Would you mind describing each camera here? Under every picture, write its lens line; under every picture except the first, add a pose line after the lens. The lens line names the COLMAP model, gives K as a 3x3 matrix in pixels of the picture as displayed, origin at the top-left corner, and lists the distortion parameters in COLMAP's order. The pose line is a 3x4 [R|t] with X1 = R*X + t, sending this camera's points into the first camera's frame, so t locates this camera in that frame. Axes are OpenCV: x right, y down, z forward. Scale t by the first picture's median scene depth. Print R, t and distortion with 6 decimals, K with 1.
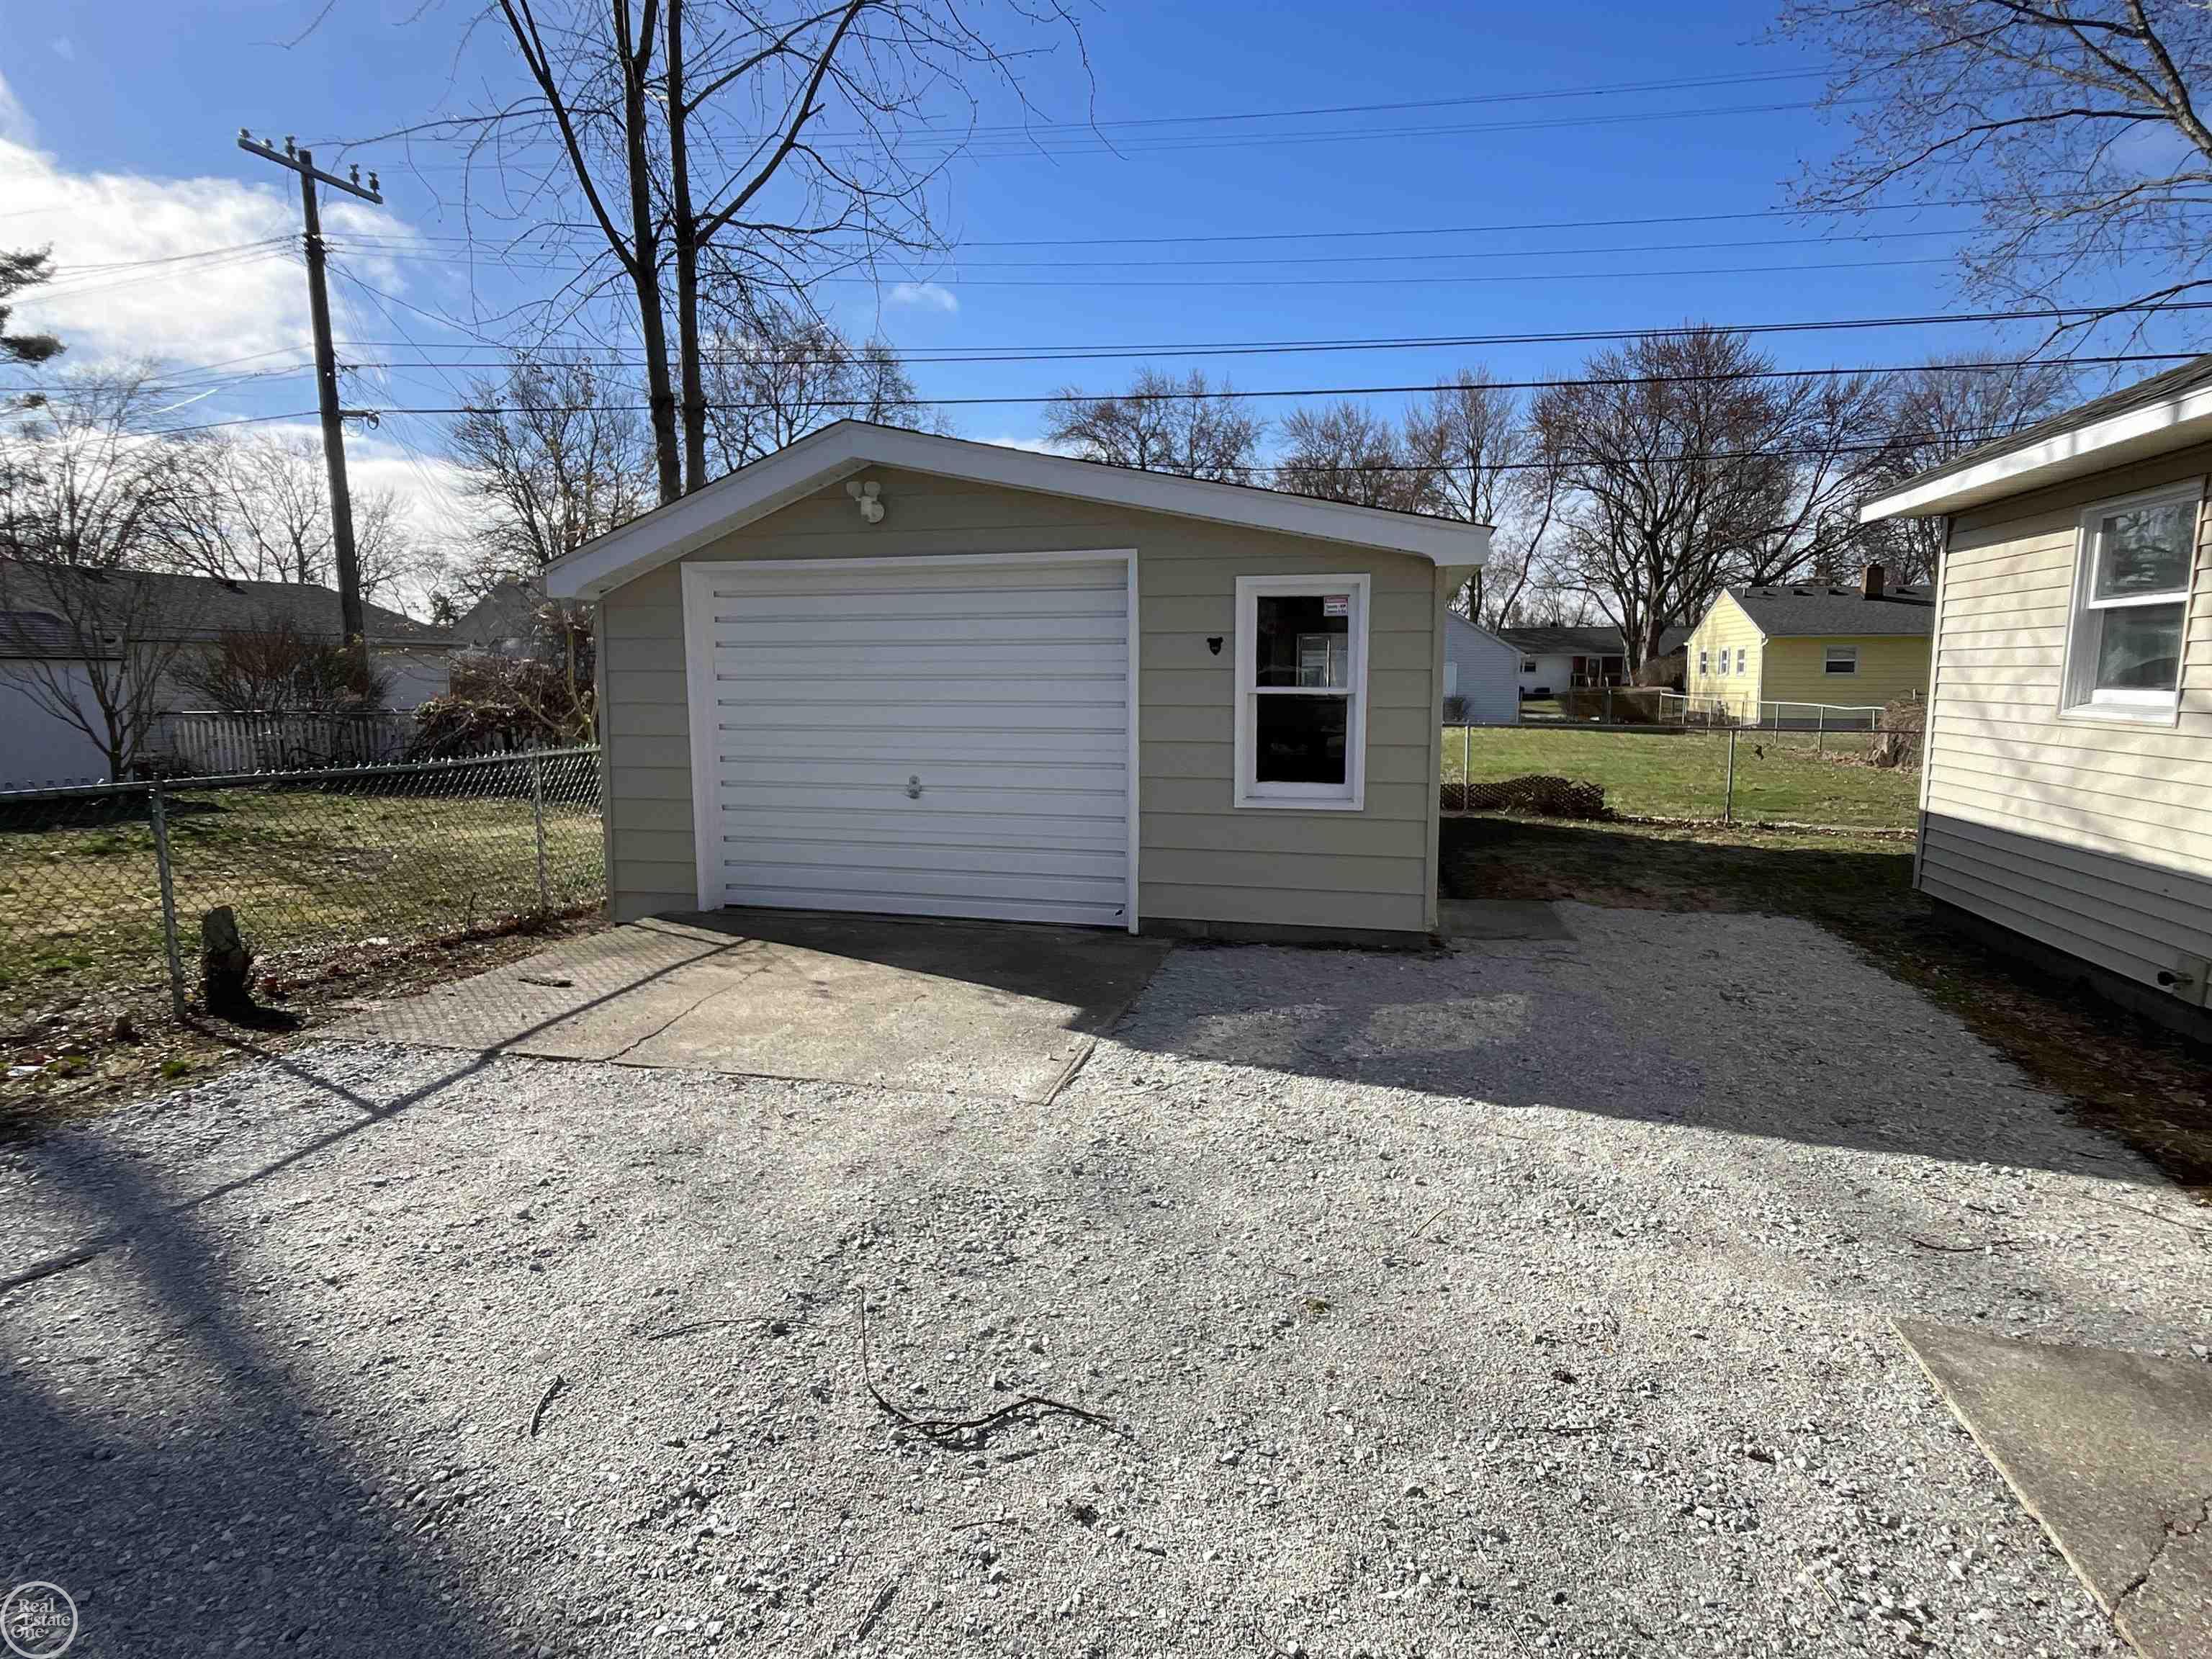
lens RADIAL K [[1204.2, 0, 1103.5], [0, 1204.2, 823.3], [0, 0, 1]] dist [-0.004124, -0.000263]
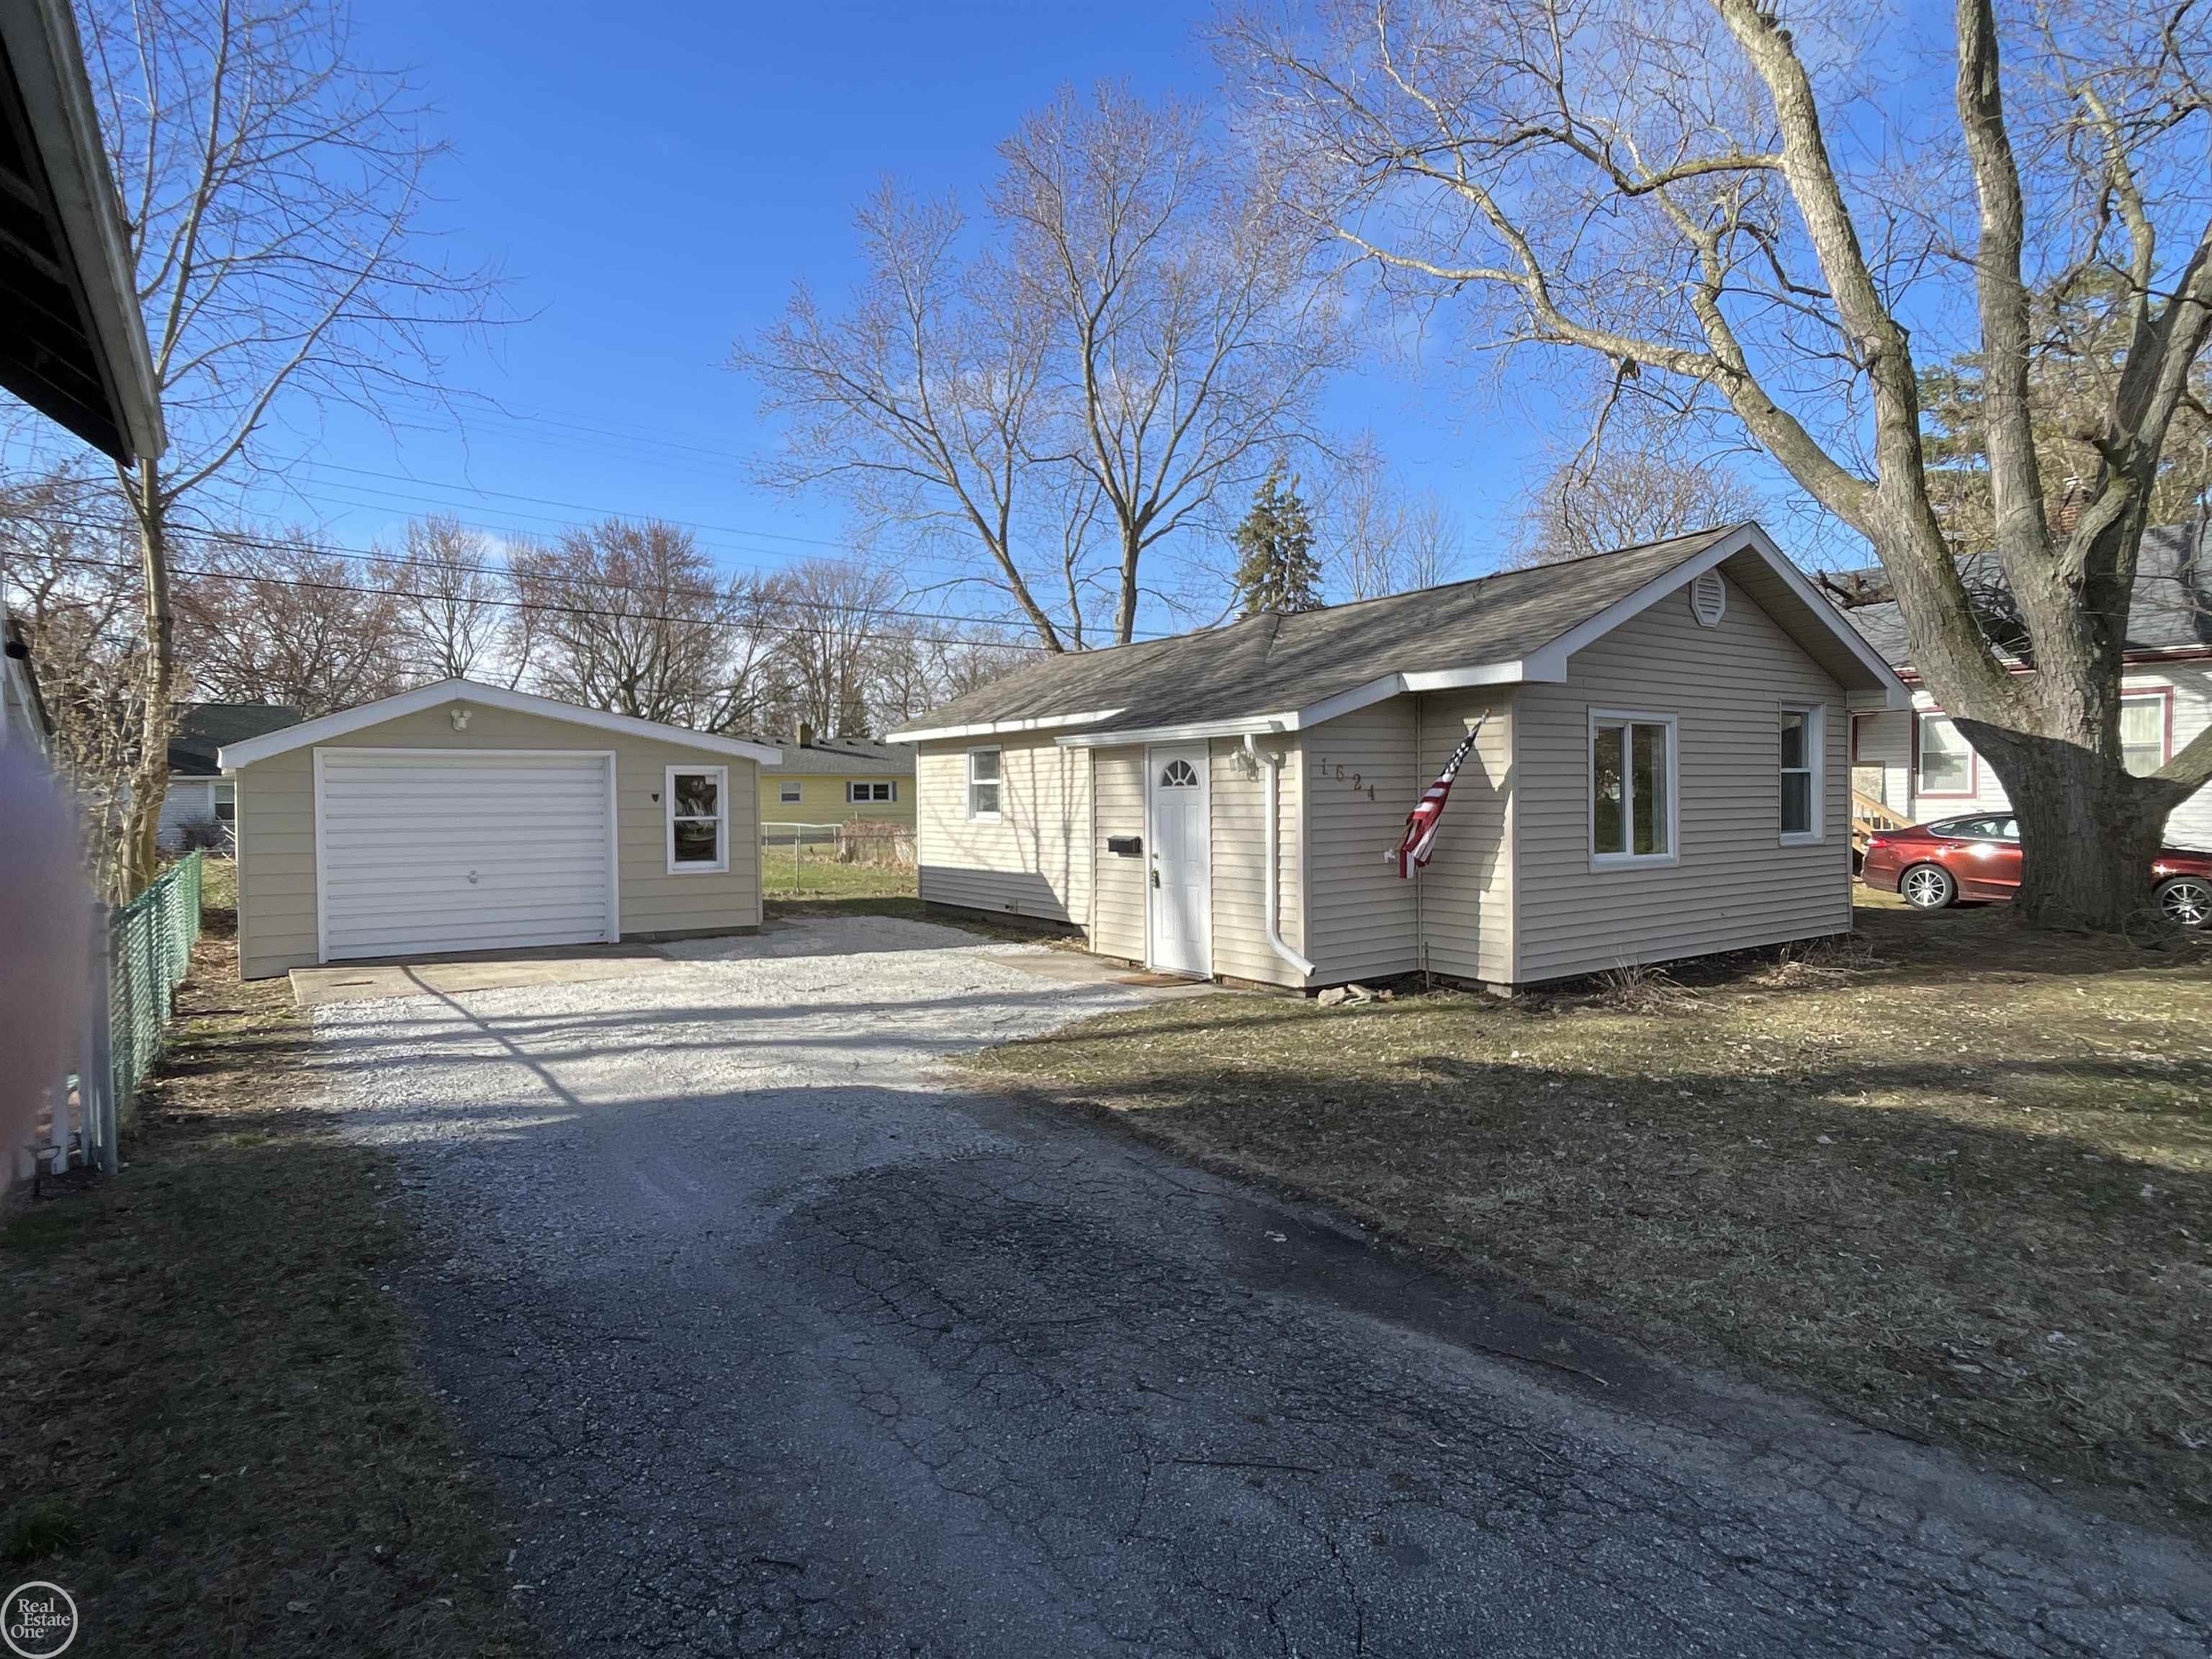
lens RADIAL K [[1204.2, 0, 1103.5], [0, 1204.2, 823.3], [0, 0, 1]] dist [-0.004124, -0.000263]
pose [[0.669698, -0.019977, 0.742365, -0.938671], [0.097608, 0.993334, -0.061323, 0.101323], [-0.736191, 0.113529, 0.667184, -0.963022]]
